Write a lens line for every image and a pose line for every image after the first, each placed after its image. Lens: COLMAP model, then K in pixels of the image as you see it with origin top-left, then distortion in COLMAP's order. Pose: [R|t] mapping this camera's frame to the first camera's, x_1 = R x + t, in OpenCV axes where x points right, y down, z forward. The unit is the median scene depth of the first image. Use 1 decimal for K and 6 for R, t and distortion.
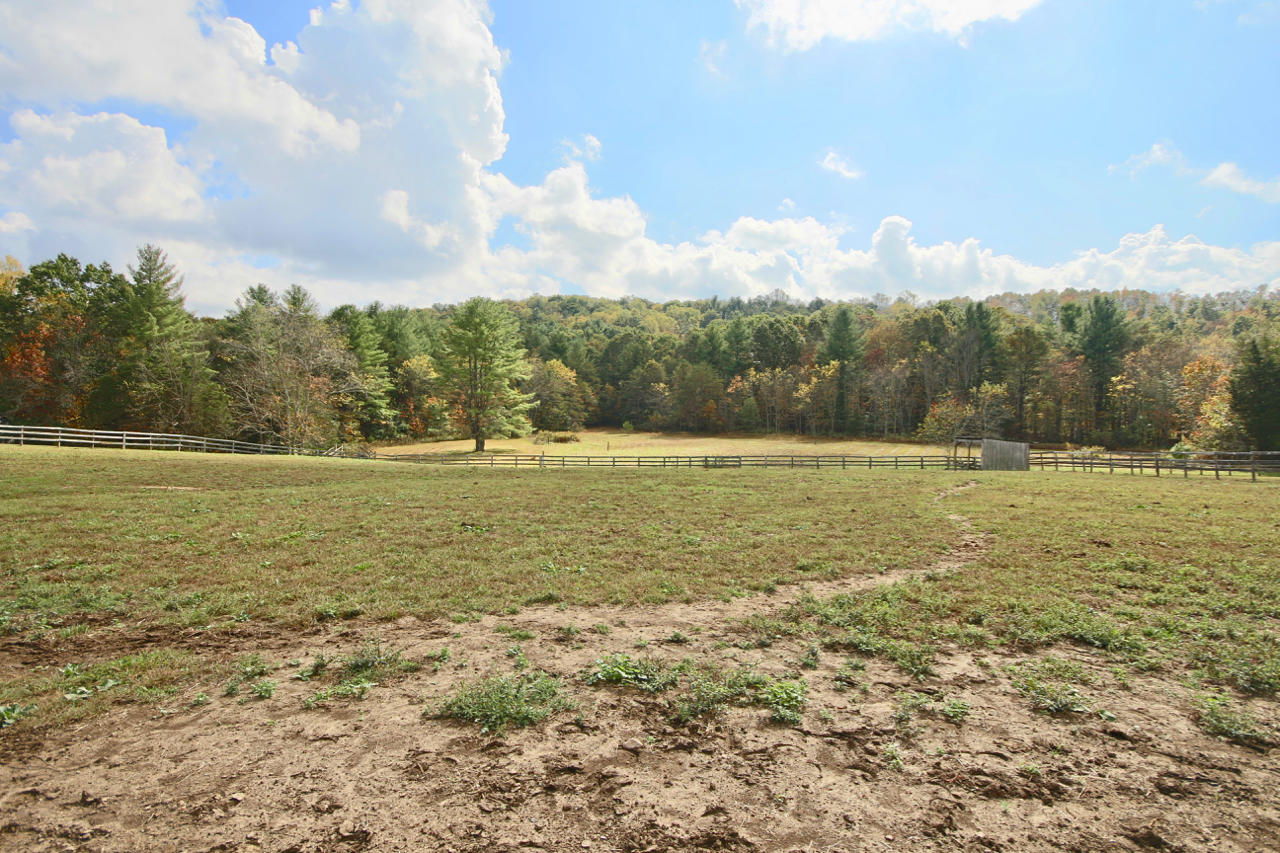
lens RADIAL K [[604.6, 0, 636.2], [0, 604.6, 423.1], [0, 0, 1]] dist [0.019901, -0.000364]
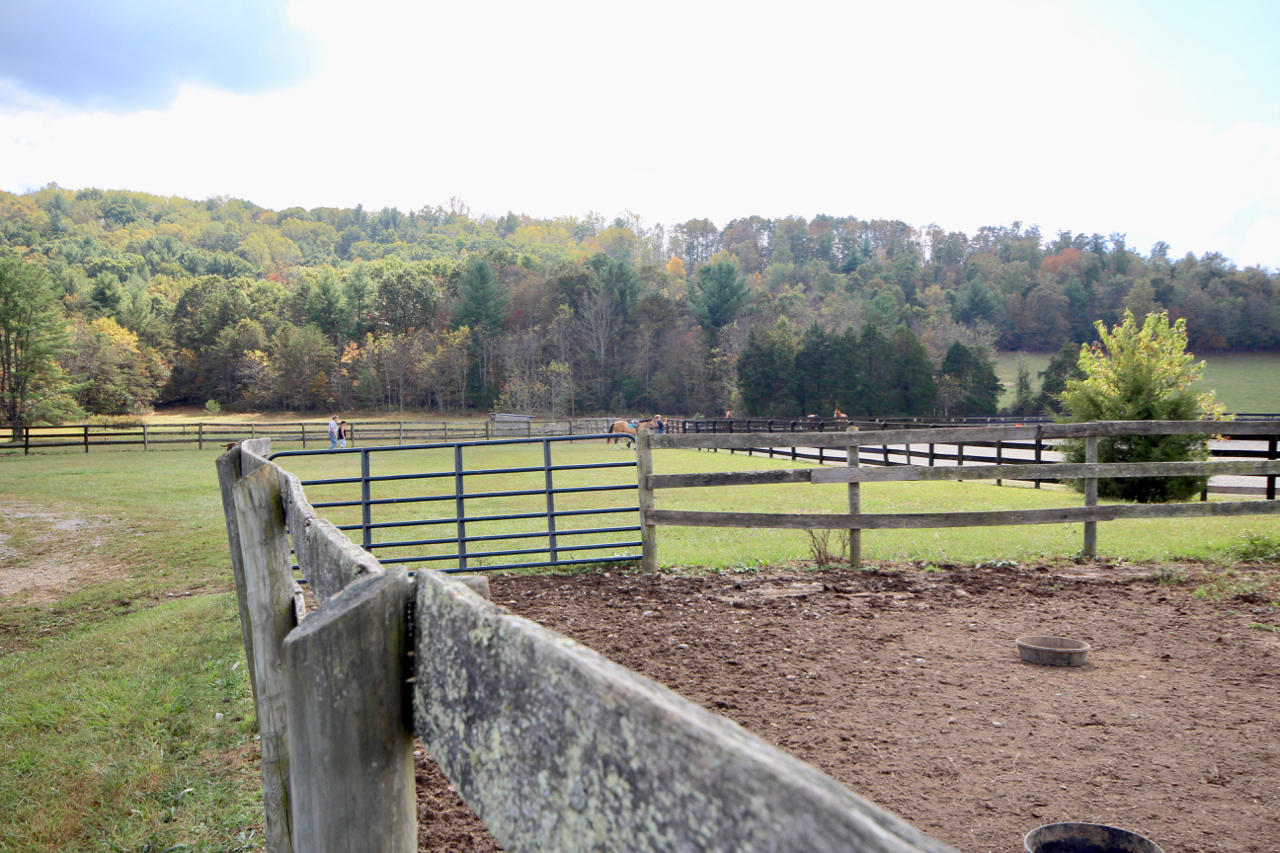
lens RADIAL K [[1083.0, 0, 646.5], [0, 1083.0, 429.3], [0, 0, 1]] dist [0.018871, 0.021610]
pose [[0.941593, -0.030203, 0.335395, 0.037977], [0.017194, 0.998983, 0.041690, -0.012574], [-0.336313, -0.033488, 0.941155, -0.475414]]
